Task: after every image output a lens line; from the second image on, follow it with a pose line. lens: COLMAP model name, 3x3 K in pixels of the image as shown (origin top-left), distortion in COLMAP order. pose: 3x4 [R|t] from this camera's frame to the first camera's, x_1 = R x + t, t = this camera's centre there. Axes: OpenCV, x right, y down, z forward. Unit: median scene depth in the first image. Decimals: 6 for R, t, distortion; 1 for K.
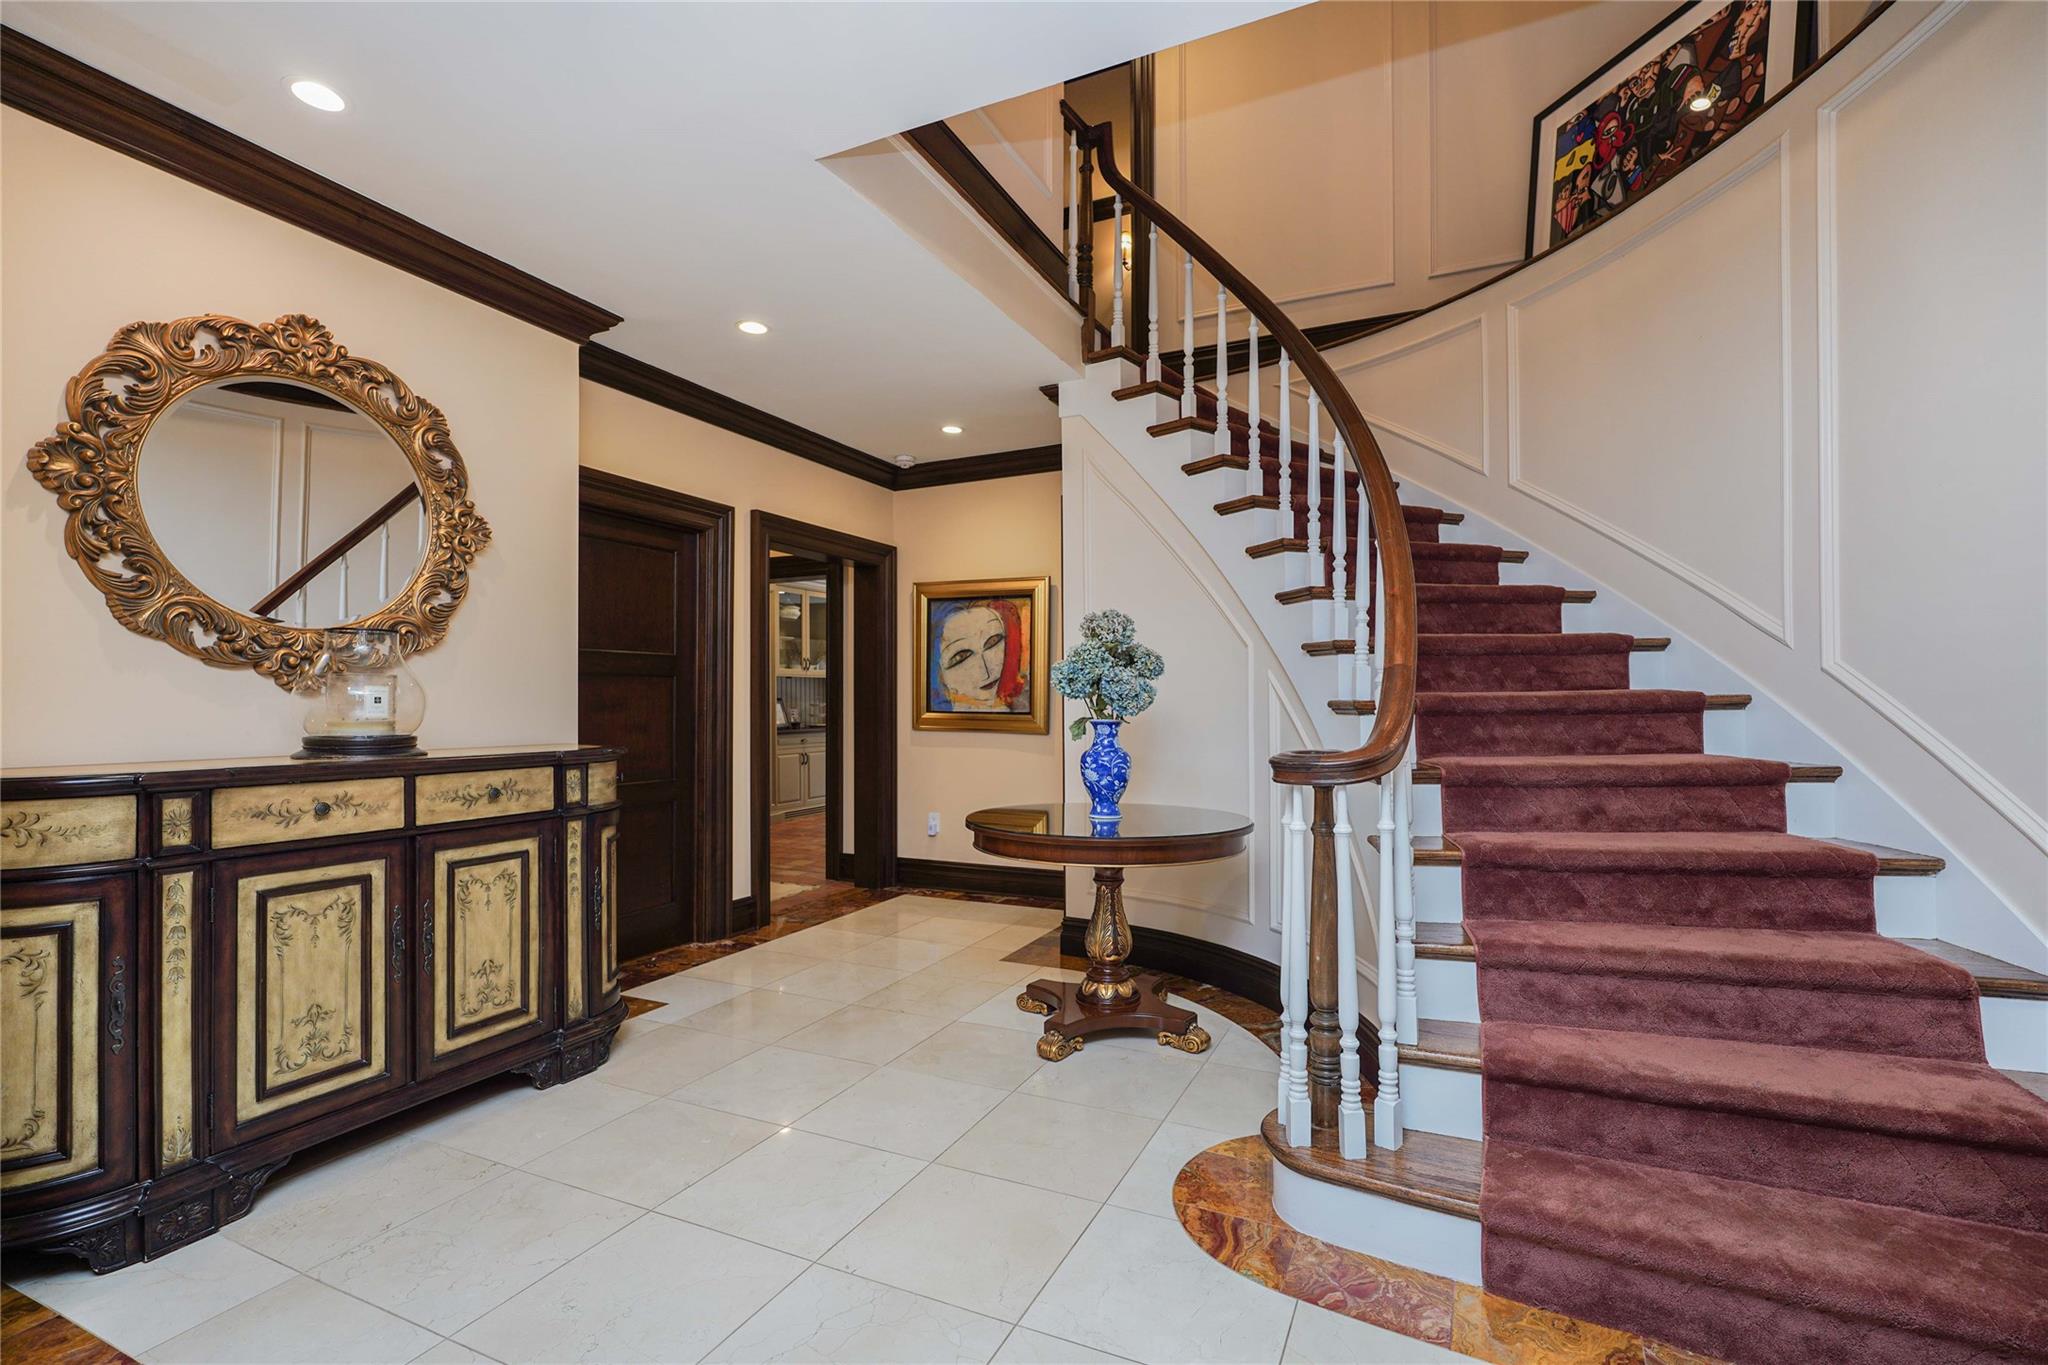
lens RADIAL K [[890.6, 0, 1033.6], [0, 890.6, 696.1], [0, 0, 1]] dist [-0.015256, 0.005800]
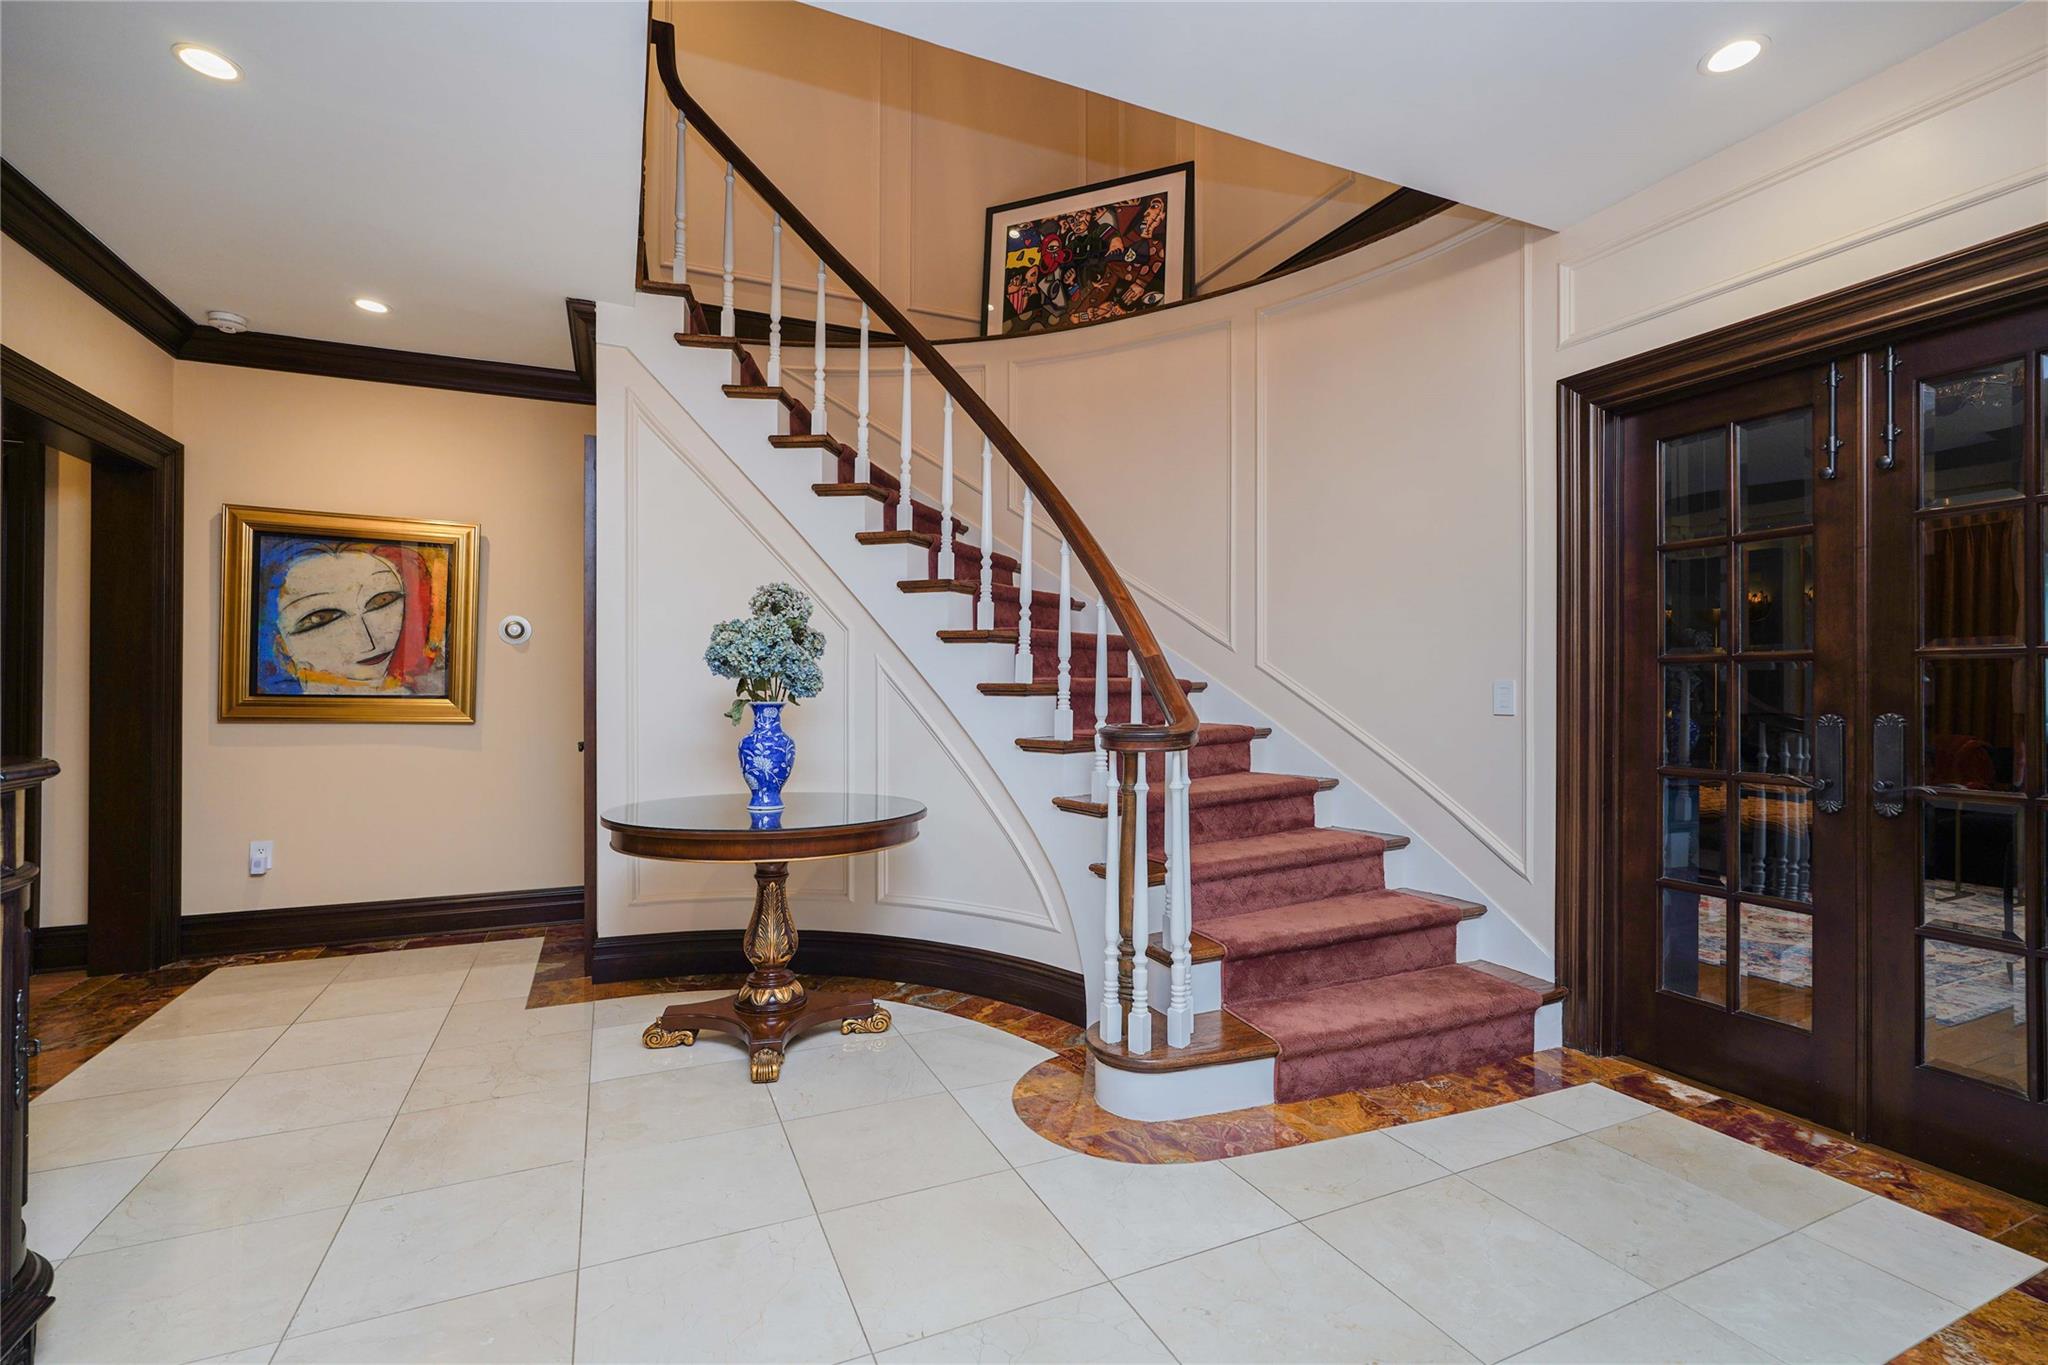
lens RADIAL K [[890.6, 0, 1027.6], [0, 890.6, 684.0], [0, 0, 1]] dist [-0.015256, 0.005800]
pose [[0.668173, 0.009764, 0.743942, -0.363822], [-0.011768, 0.999927, -0.002554, 0.006125], [-0.743913, -0.007048, 0.668240, 0.161531]]
